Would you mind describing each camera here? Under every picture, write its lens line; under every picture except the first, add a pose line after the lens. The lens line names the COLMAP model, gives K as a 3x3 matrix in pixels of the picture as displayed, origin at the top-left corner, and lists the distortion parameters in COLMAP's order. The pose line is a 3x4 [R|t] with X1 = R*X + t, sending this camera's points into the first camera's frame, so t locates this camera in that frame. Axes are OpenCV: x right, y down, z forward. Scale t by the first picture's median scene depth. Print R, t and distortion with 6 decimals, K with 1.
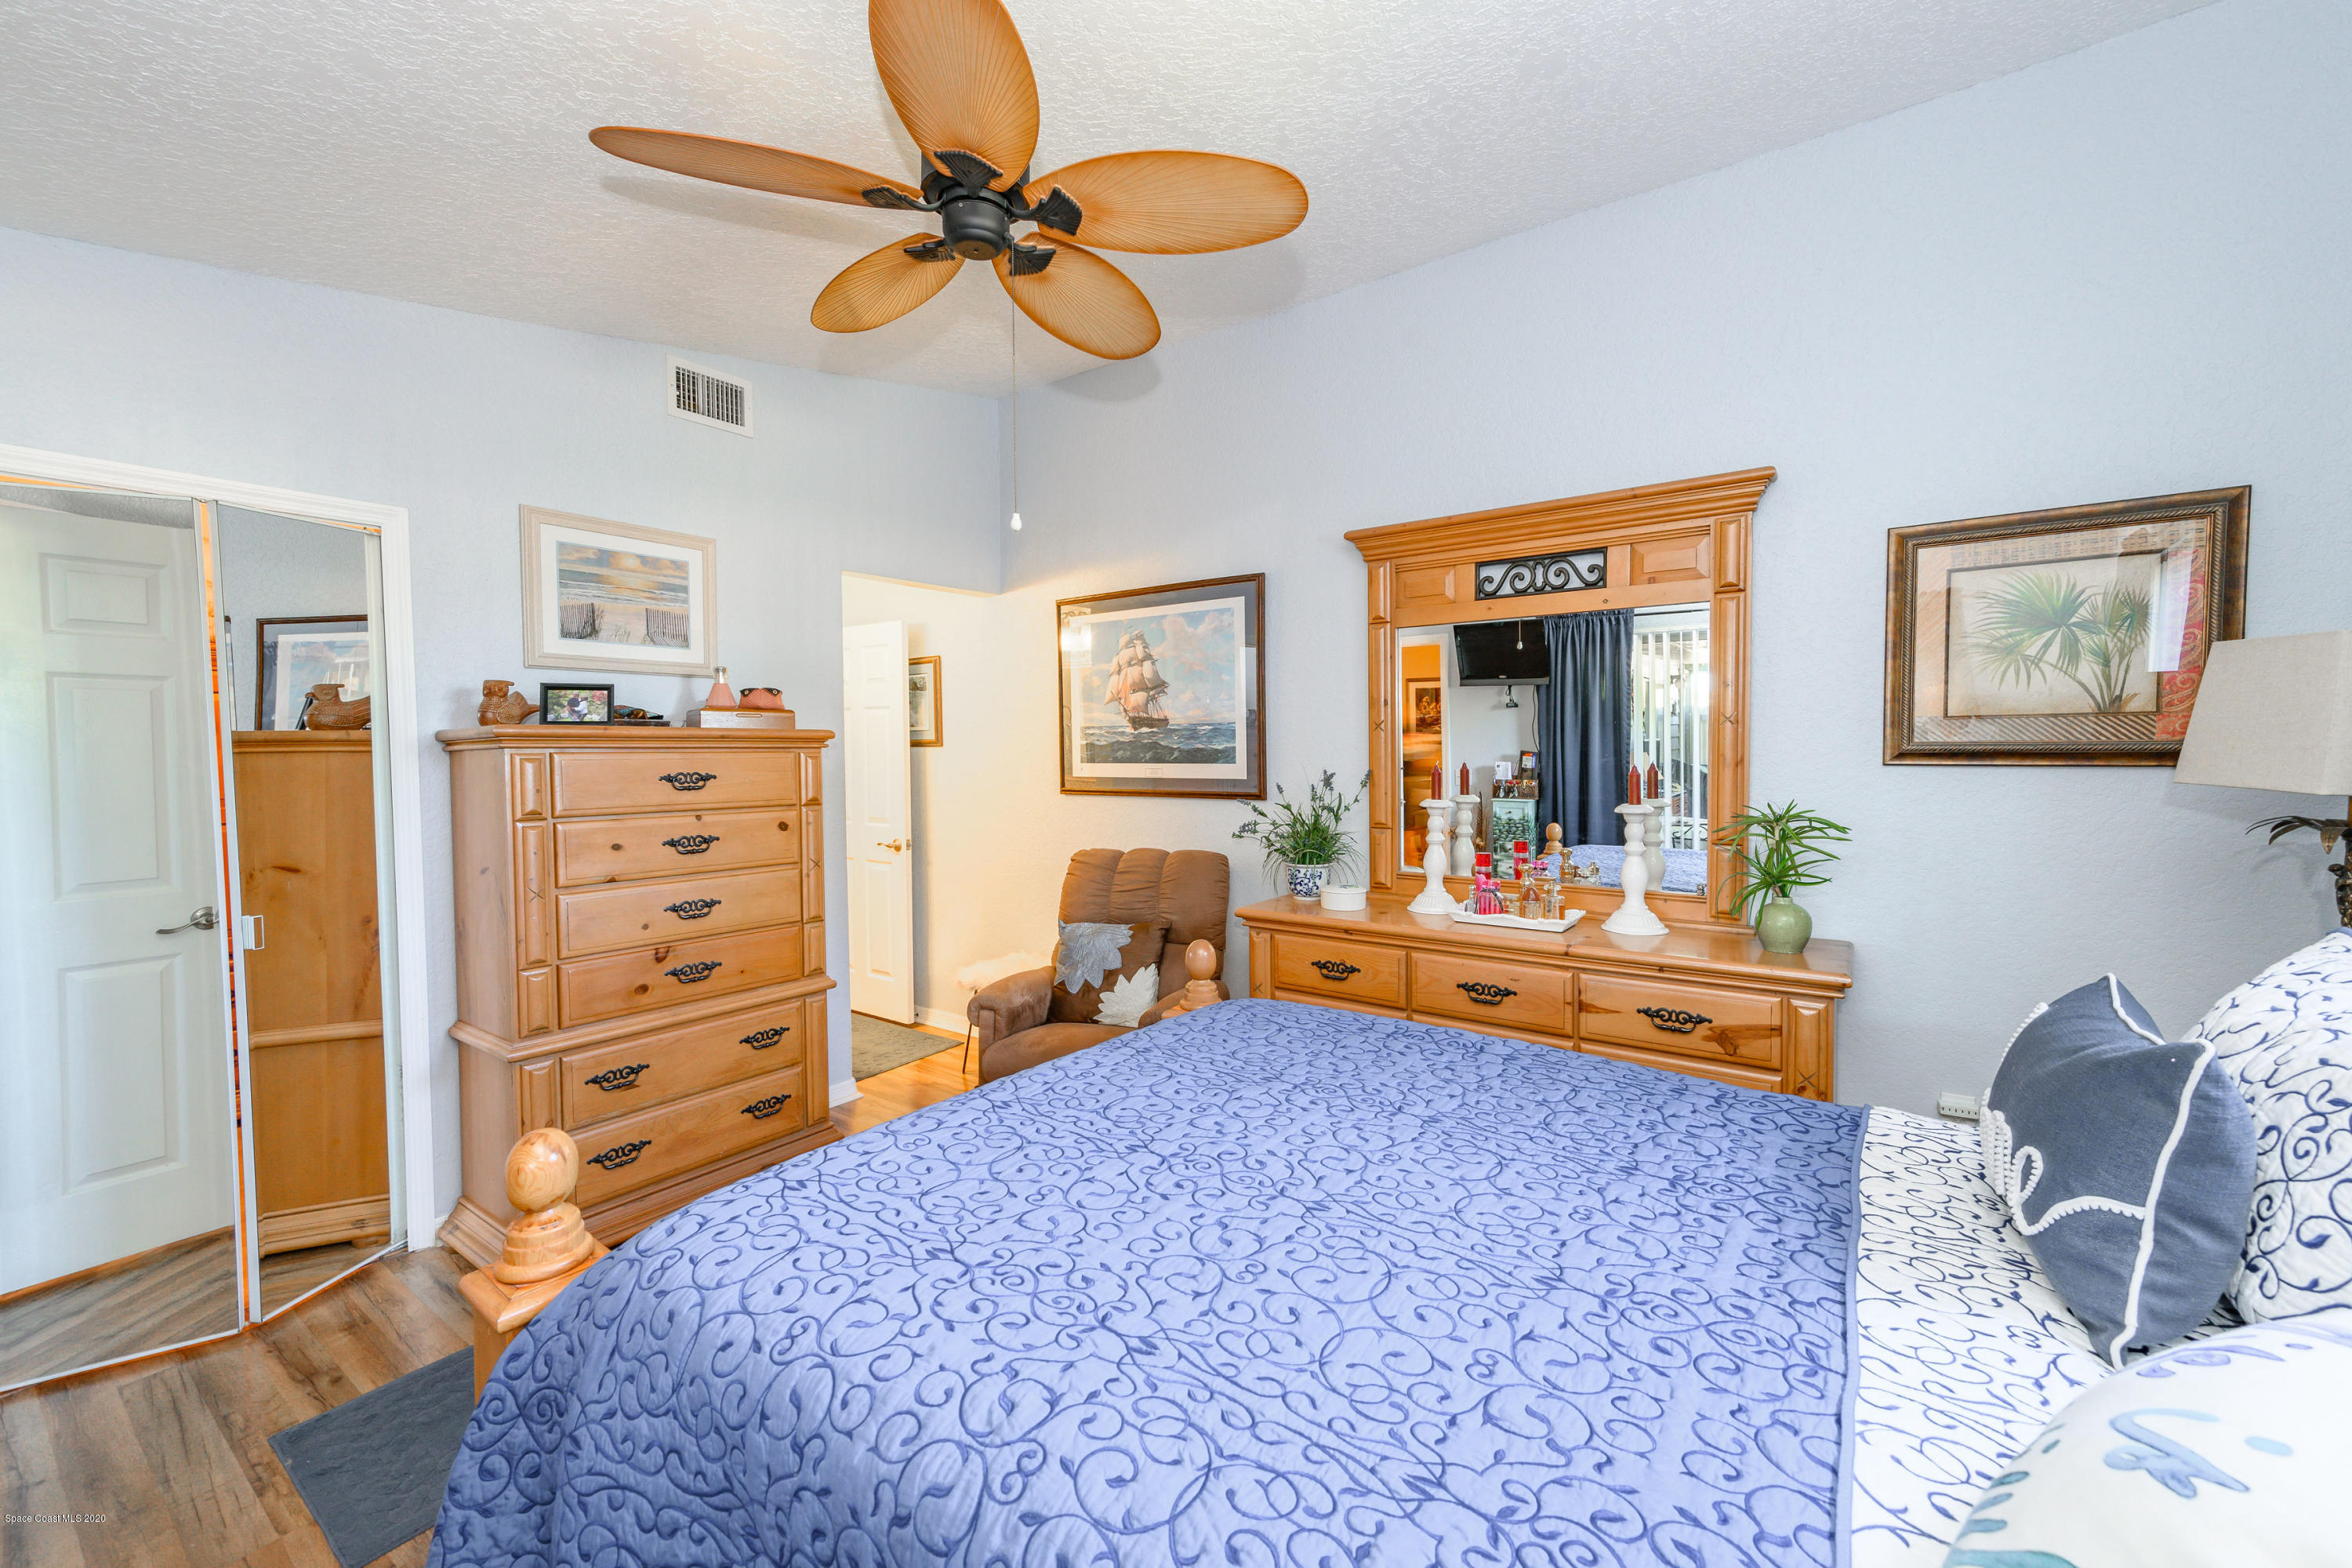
lens RADIAL K [[924.2, 0, 1176.0], [0, 924.2, 784.0], [0, 0, 1]] dist [0.000264, -0.000030]
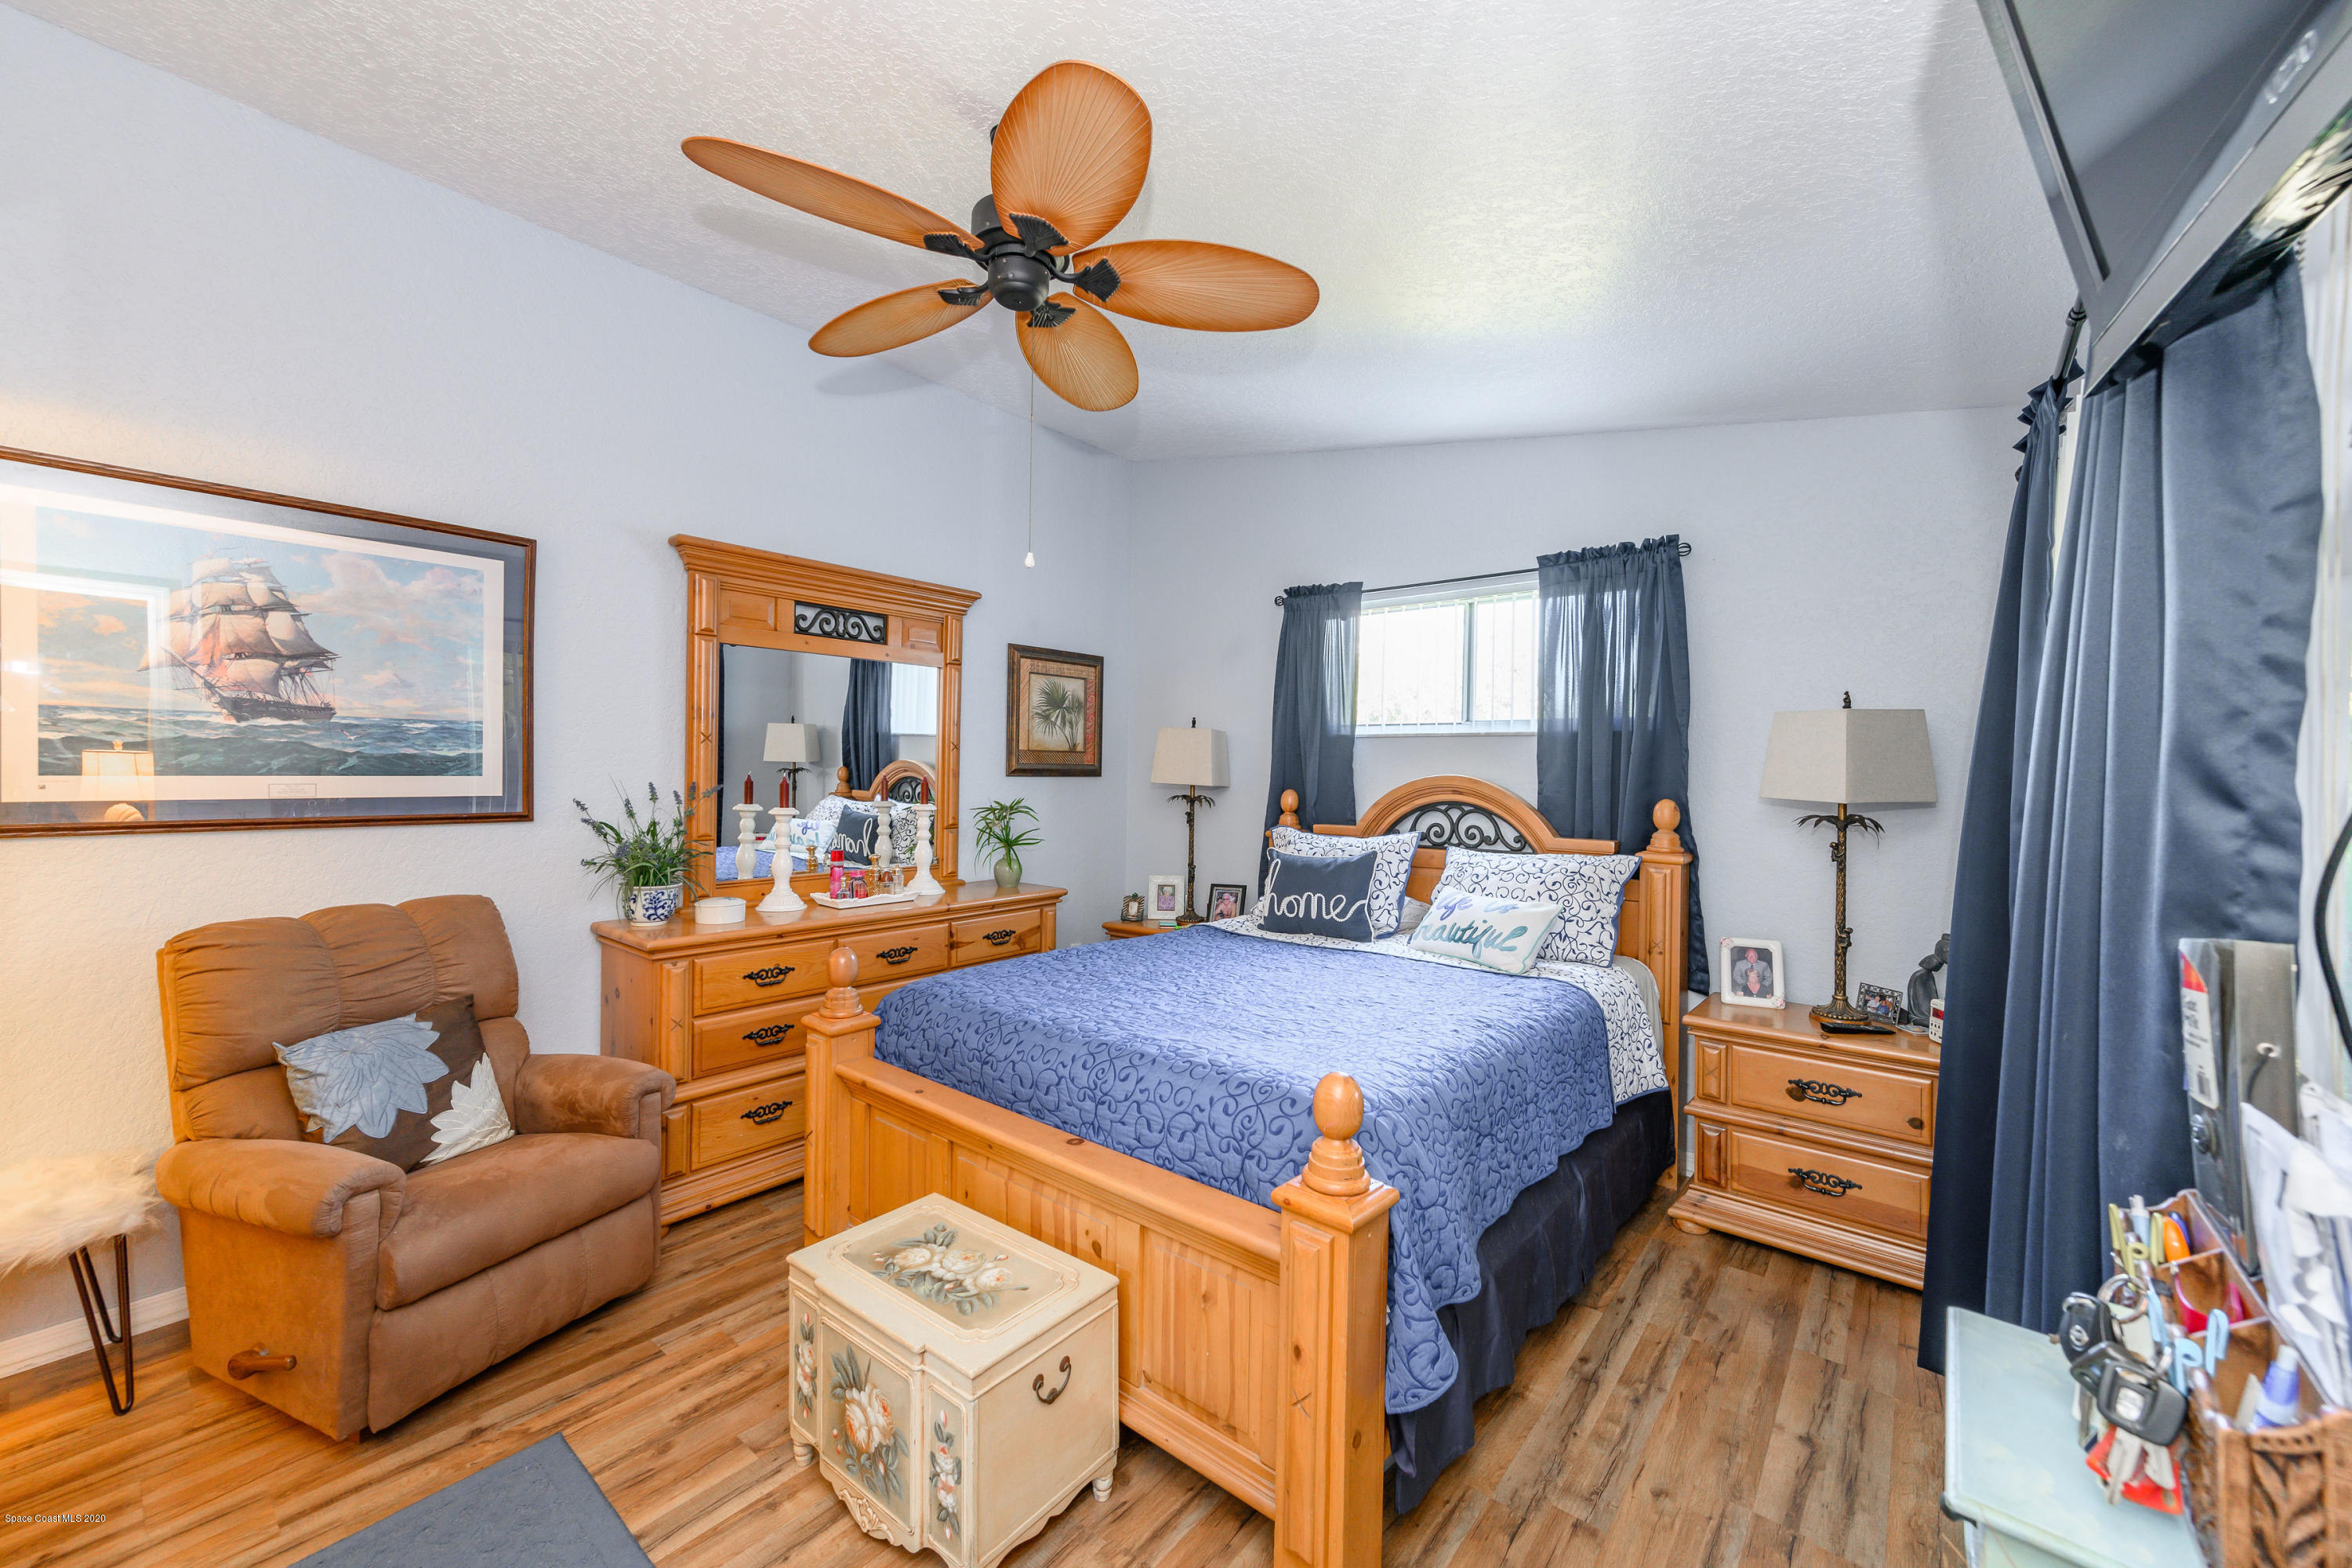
lens RADIAL K [[937.2, 0, 1172.8], [0, 937.2, 778.9], [0, 0, 1]] dist [0.001849, 0.008316]
pose [[0.067441, -0.009906, 0.997674, -0.711268], [0.016456, 0.999826, 0.008815, -0.017859], [-0.997588, 0.015823, 0.067592, 0.401419]]
